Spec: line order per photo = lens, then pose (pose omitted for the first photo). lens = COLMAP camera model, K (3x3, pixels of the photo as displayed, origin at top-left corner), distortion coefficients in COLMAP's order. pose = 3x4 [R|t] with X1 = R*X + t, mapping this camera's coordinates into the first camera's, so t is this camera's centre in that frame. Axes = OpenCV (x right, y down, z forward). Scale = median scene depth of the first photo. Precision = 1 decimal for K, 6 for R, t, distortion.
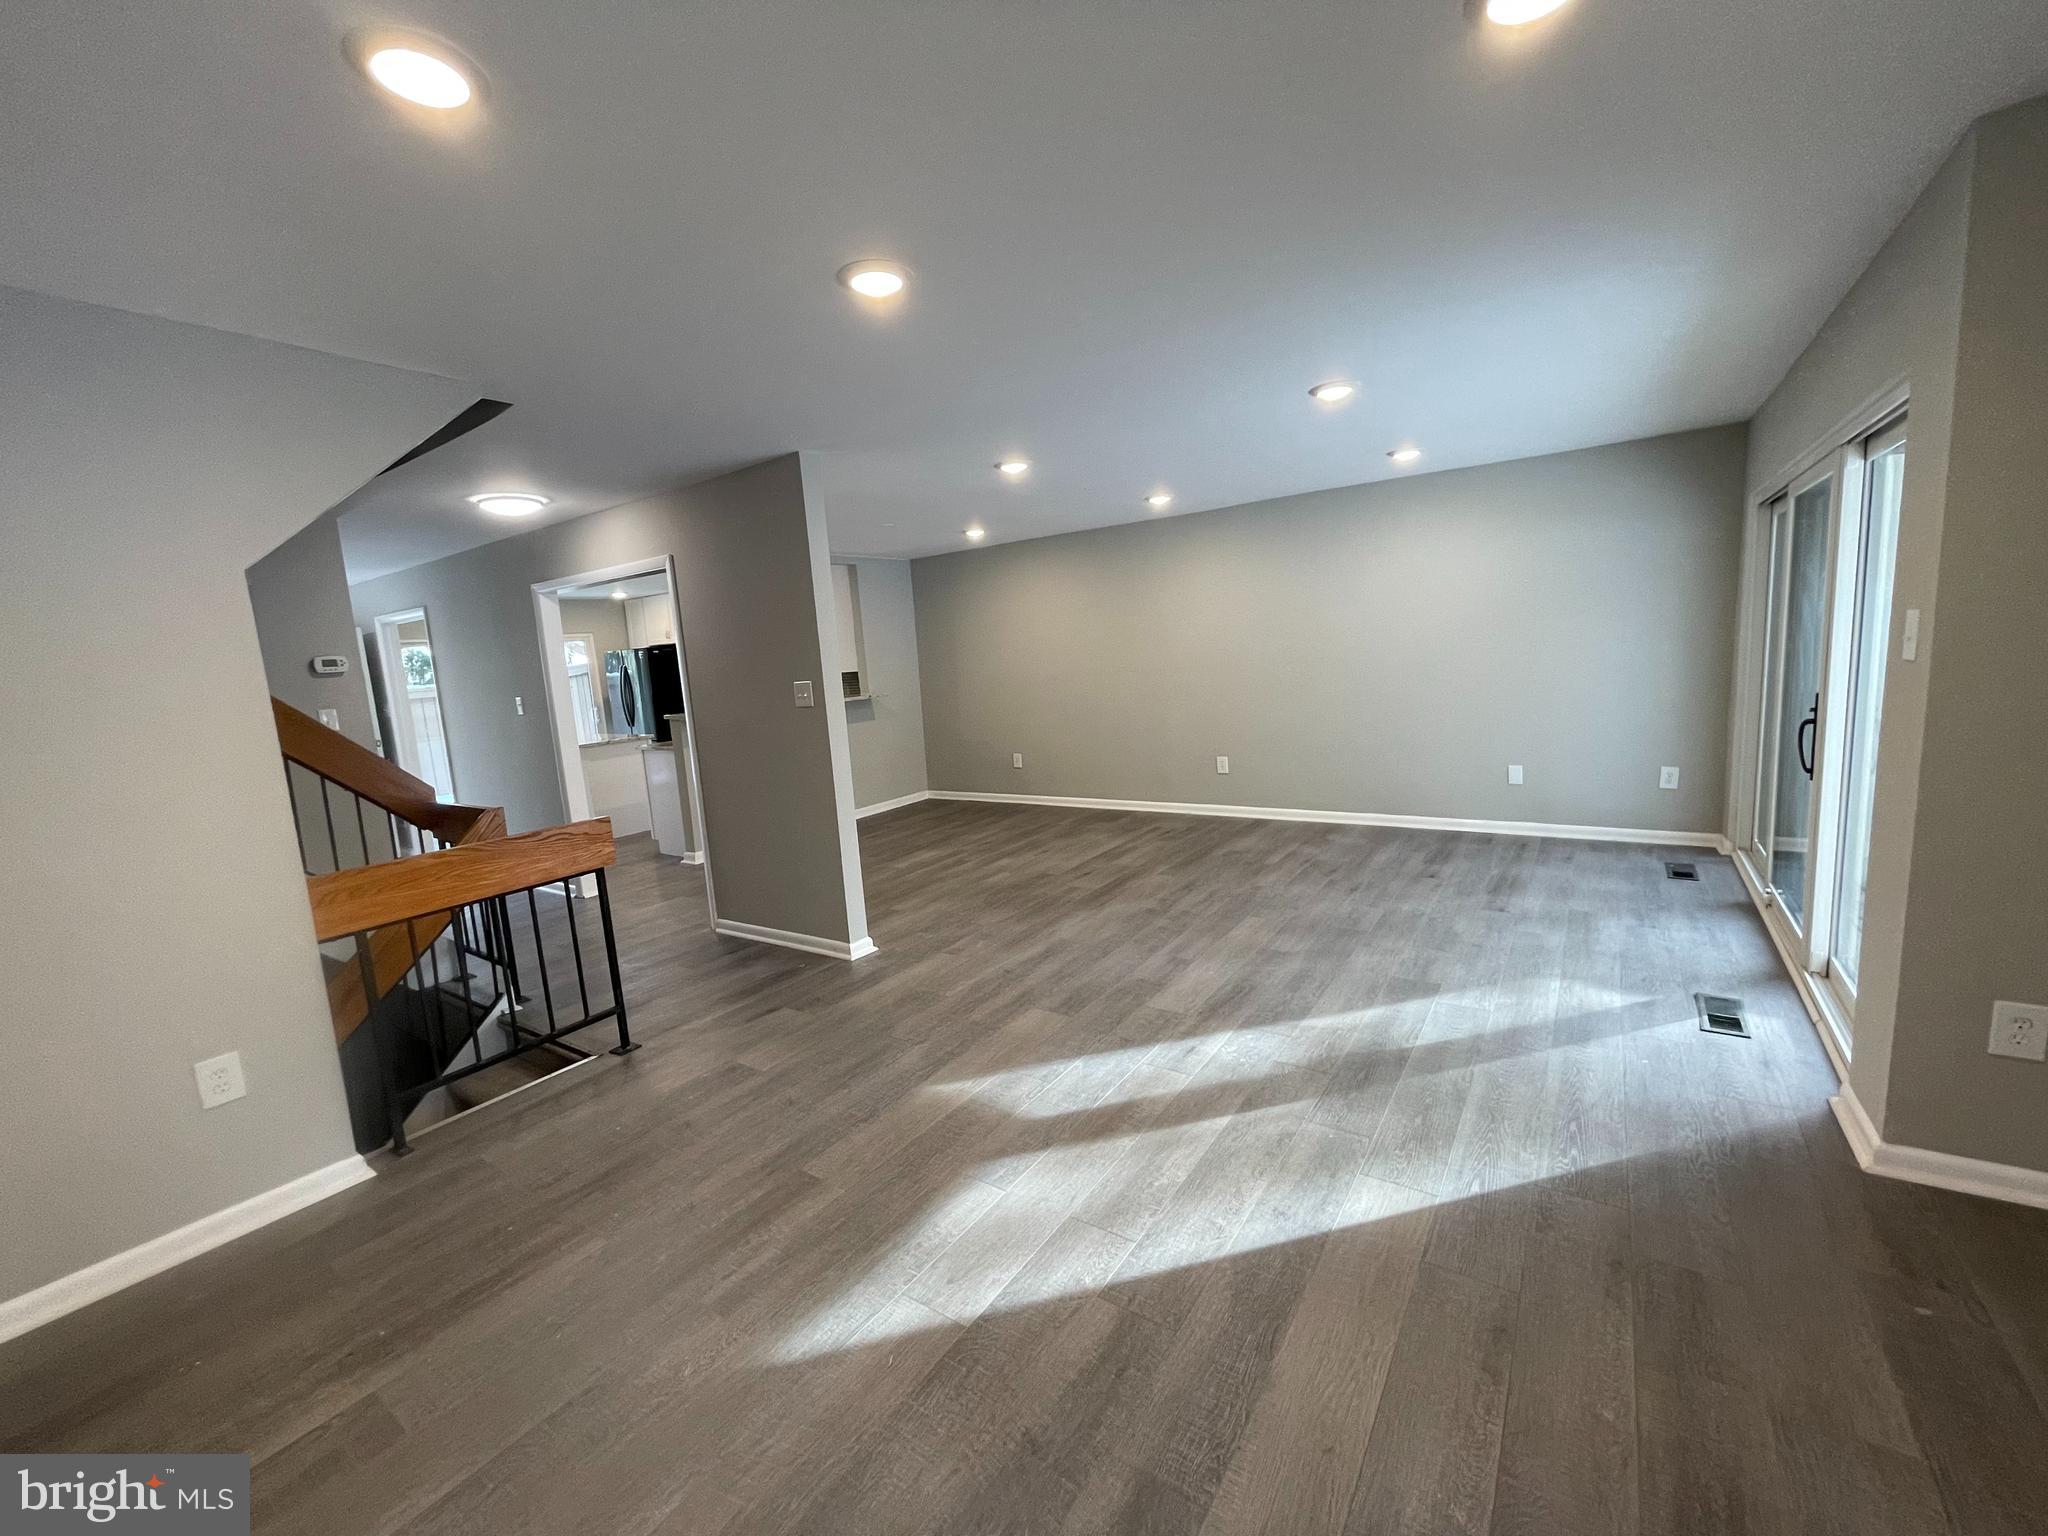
lens RADIAL K [[823.8, 0, 1024.0], [0, 823.8, 768.0], [0, 0, 1]] dist [0.000657, -0.000029]
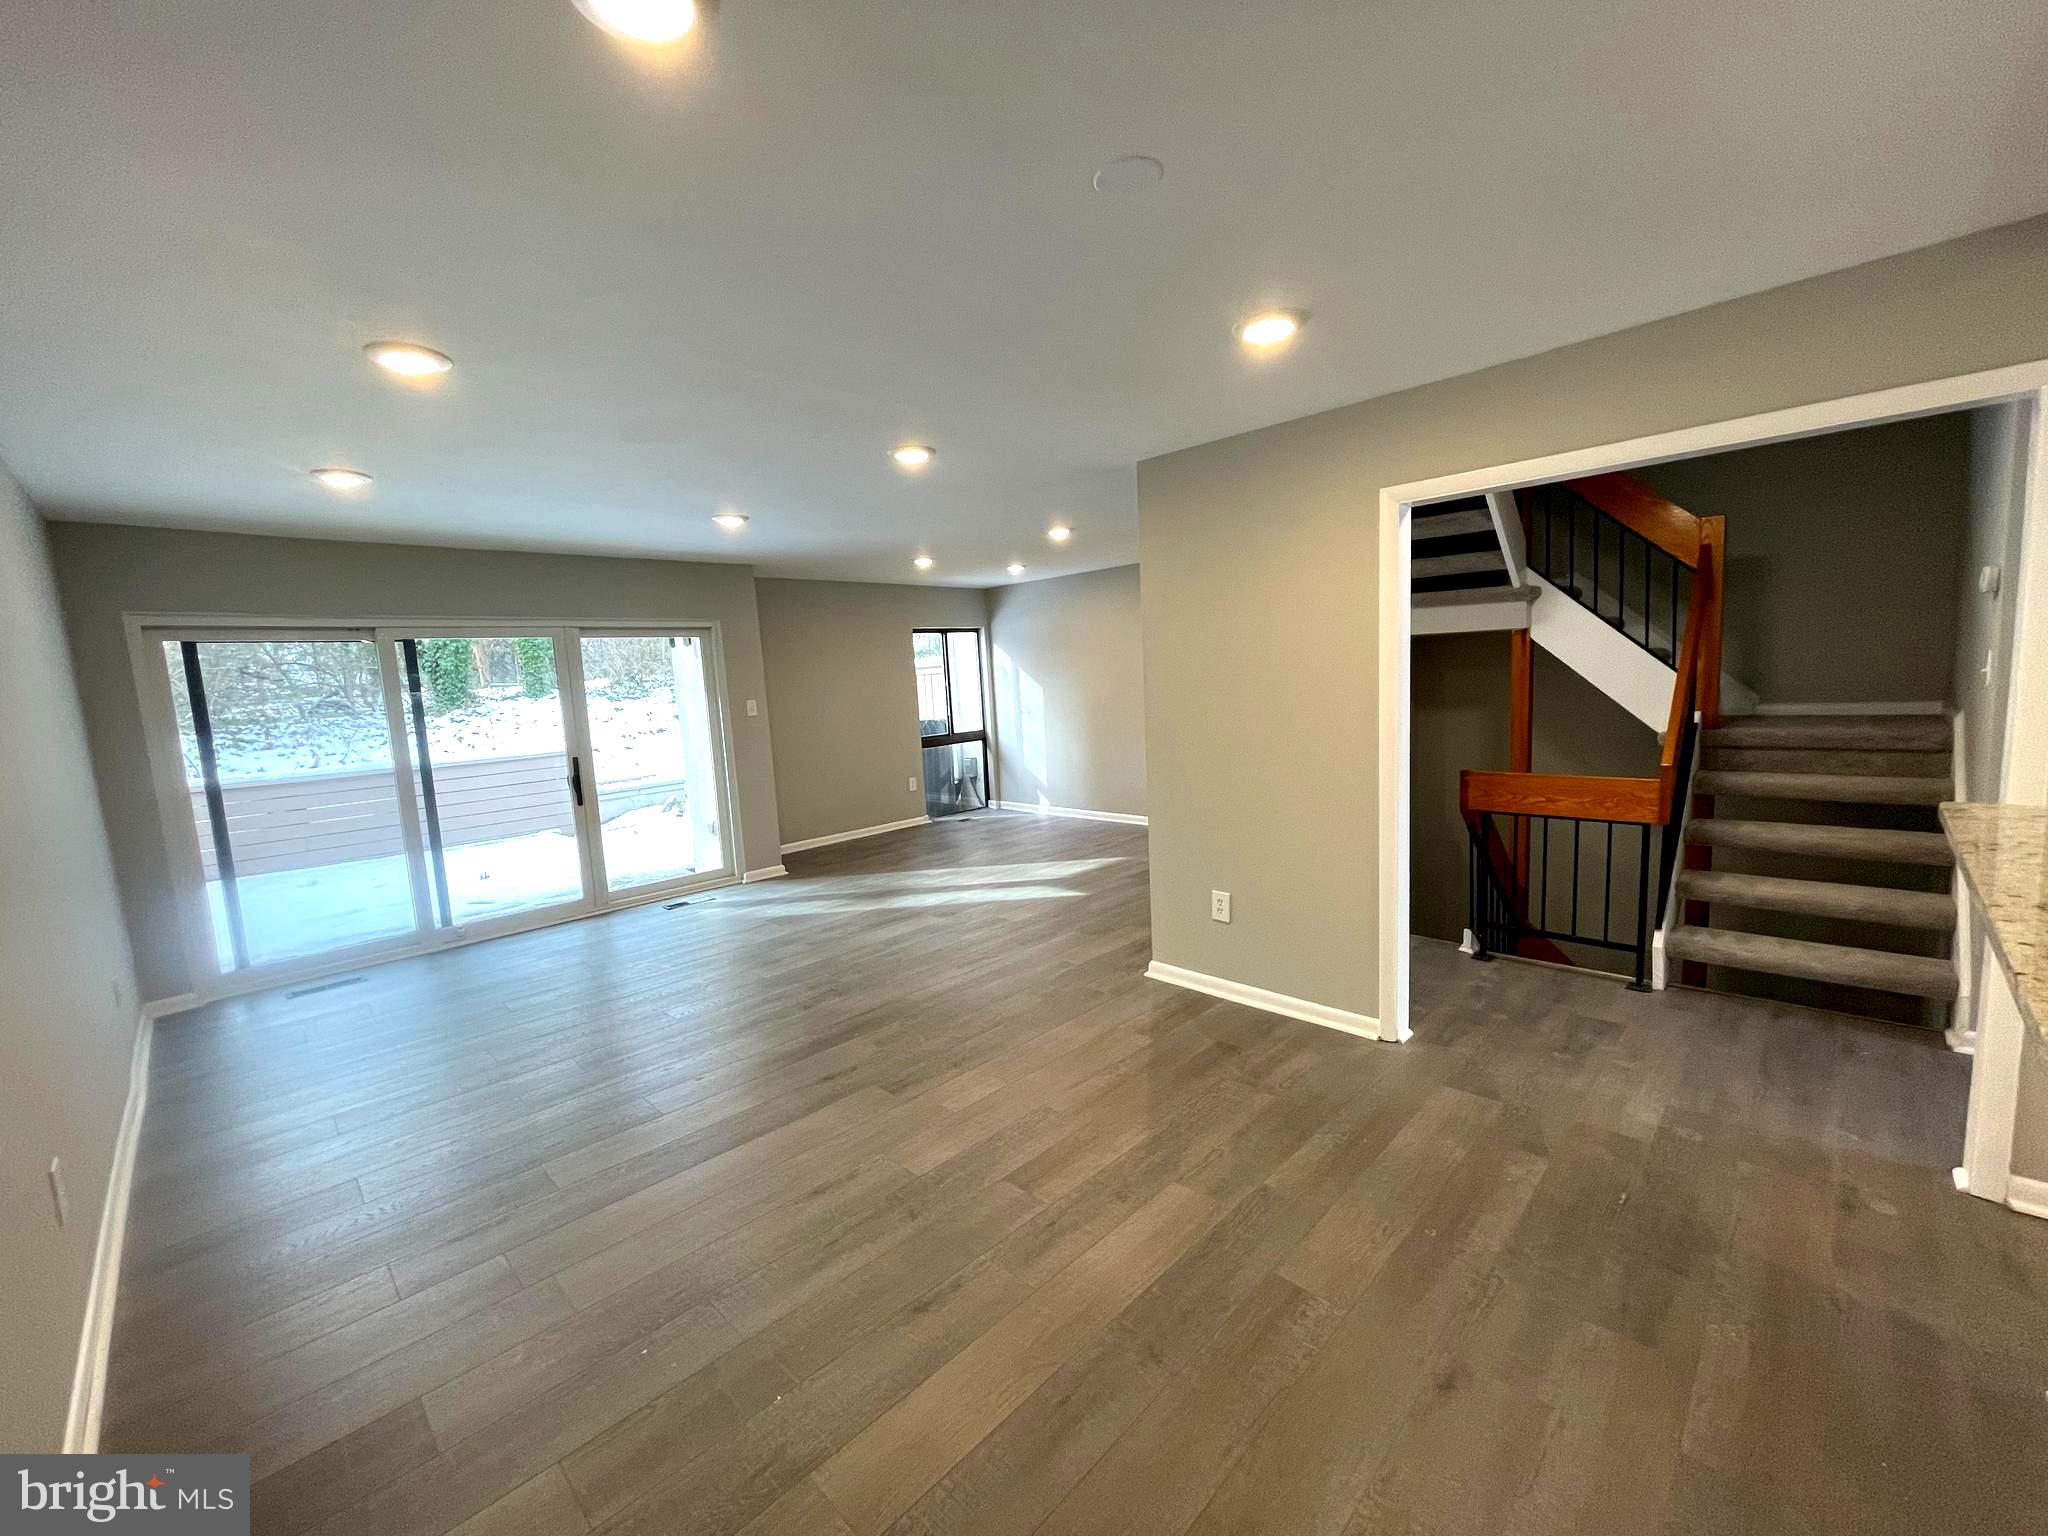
lens RADIAL K [[823.8, 0, 1024.0], [0, 823.8, 768.0], [0, 0, 1]] dist [0.000657, -0.000029]
pose [[-0.978899, 0.102031, 0.177051, -0.290841], [0.143895, 0.959364, 0.242722, -0.329293], [-0.145091, 0.263077, -0.953802, 2.298841]]
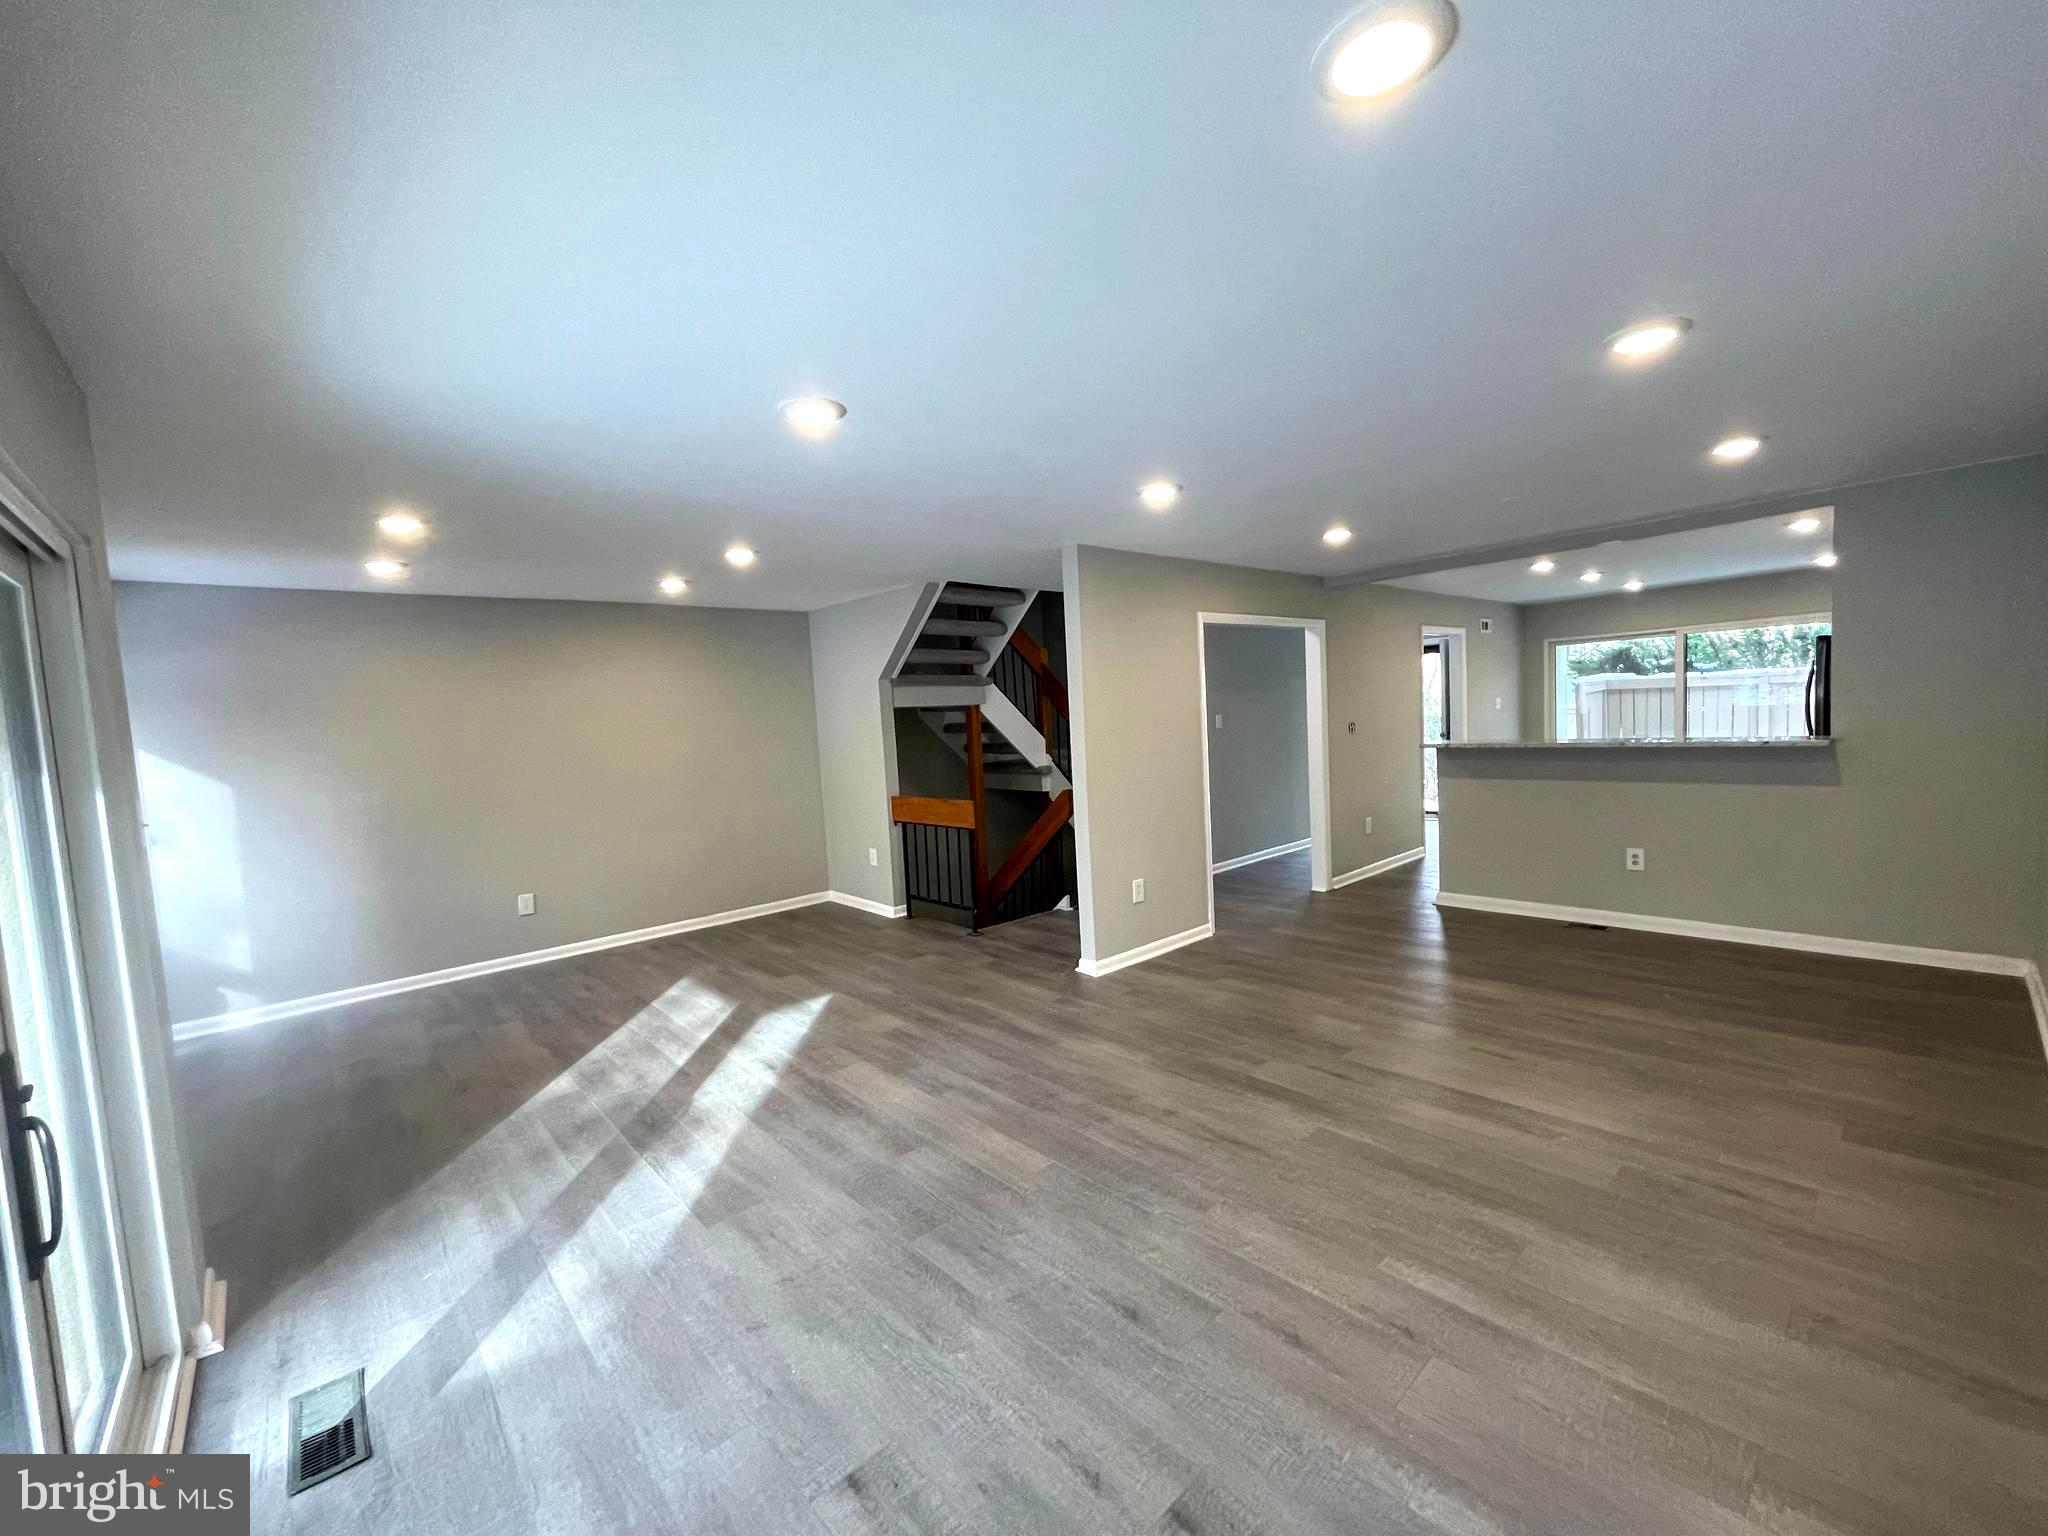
lens RADIAL K [[823.8, 0, 1024.0], [0, 823.8, 768.0], [0, 0, 1]] dist [0.000657, -0.000029]
pose [[-0.216071, 0.143108, -0.965833, 1.070723], [-0.072285, 0.984141, 0.161992, -0.282162], [0.973698, 0.104817, -0.202300, 1.342325]]
